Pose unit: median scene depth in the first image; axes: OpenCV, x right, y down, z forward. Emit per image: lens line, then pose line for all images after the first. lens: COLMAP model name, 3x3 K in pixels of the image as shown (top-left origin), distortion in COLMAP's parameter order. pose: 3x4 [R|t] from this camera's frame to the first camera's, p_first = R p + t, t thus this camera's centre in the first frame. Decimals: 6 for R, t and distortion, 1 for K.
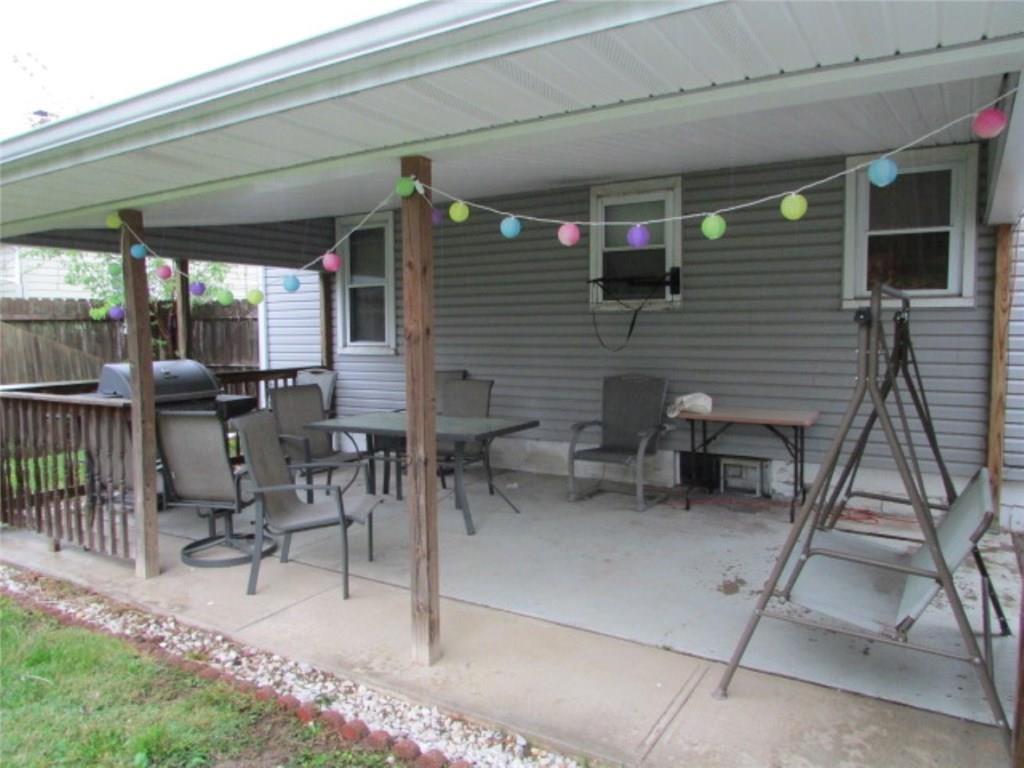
lens RADIAL K [[707.2, 0, 512.0], [0, 707.2, 384.0], [0, 0, 1]] dist [-0.003131, -0.001525]
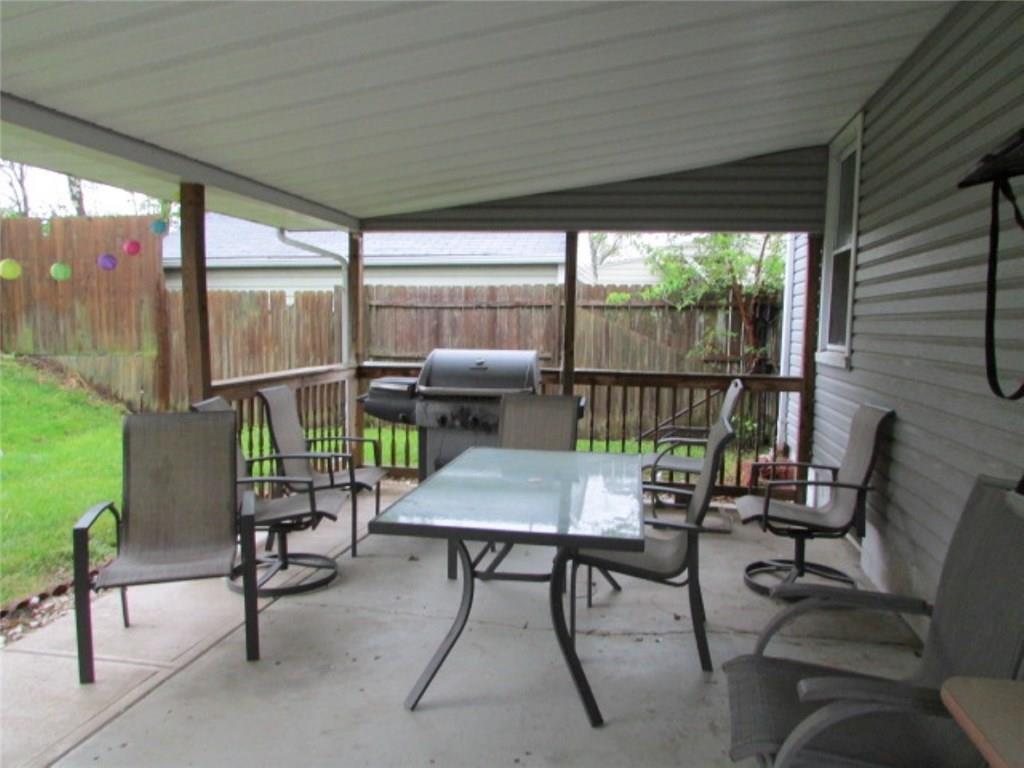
lens RADIAL K [[743.3, 0, 512.0], [0, 743.3, 384.0], [0, 0, 1]] dist [0.001241, 0.000528]
pose [[0.356532, 0.100776, -0.928832, 0.270097], [-0.097829, 0.992727, 0.070157, -0.041121], [0.929147, 0.065854, 0.363798, 0.496474]]
